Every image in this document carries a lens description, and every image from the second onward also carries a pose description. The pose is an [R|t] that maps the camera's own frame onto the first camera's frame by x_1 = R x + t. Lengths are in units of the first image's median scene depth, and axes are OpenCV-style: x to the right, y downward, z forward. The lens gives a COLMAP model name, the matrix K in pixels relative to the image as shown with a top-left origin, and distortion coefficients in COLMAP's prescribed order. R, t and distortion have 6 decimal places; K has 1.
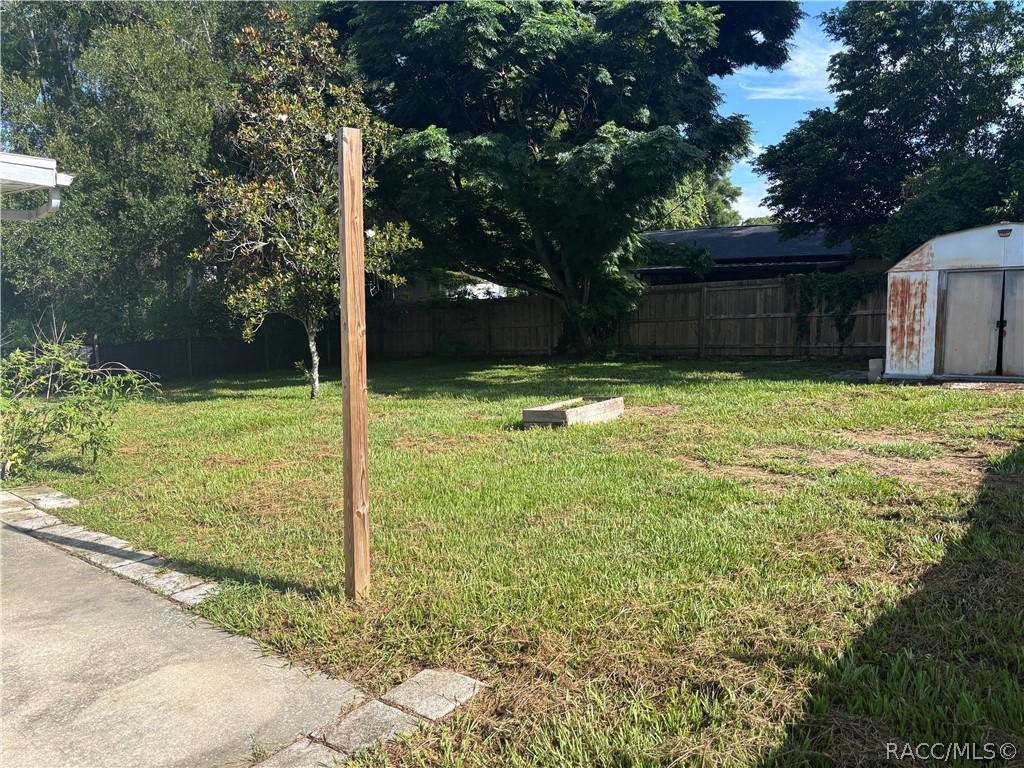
lens RADIAL K [[787.4, 0, 512.0], [0, 787.4, 384.0], [0, 0, 1]] dist [0.048477, 0.002123]
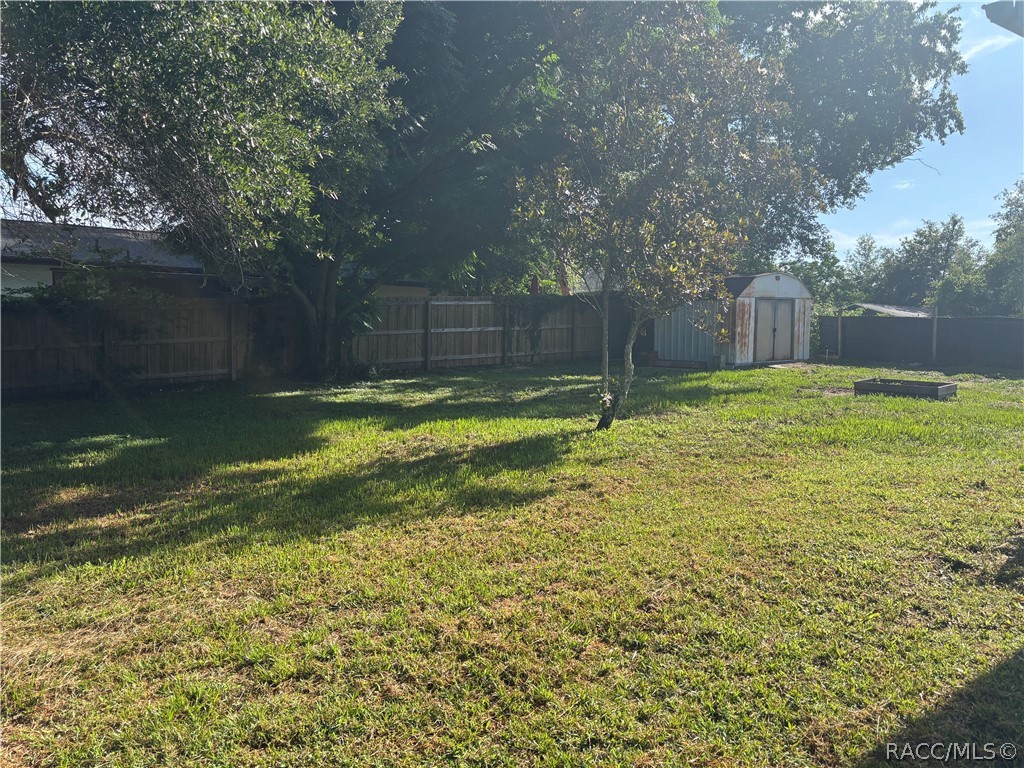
lens RADIAL K [[787.4, 0, 512.0], [0, 787.4, 384.0], [0, 0, 1]] dist [0.048477, 0.002123]
pose [[0.337023, -0.051827, 0.940069, -0.764125], [0.088933, 0.995772, 0.023015, -0.032720], [-0.937287, 0.075847, 0.340207, 0.622408]]
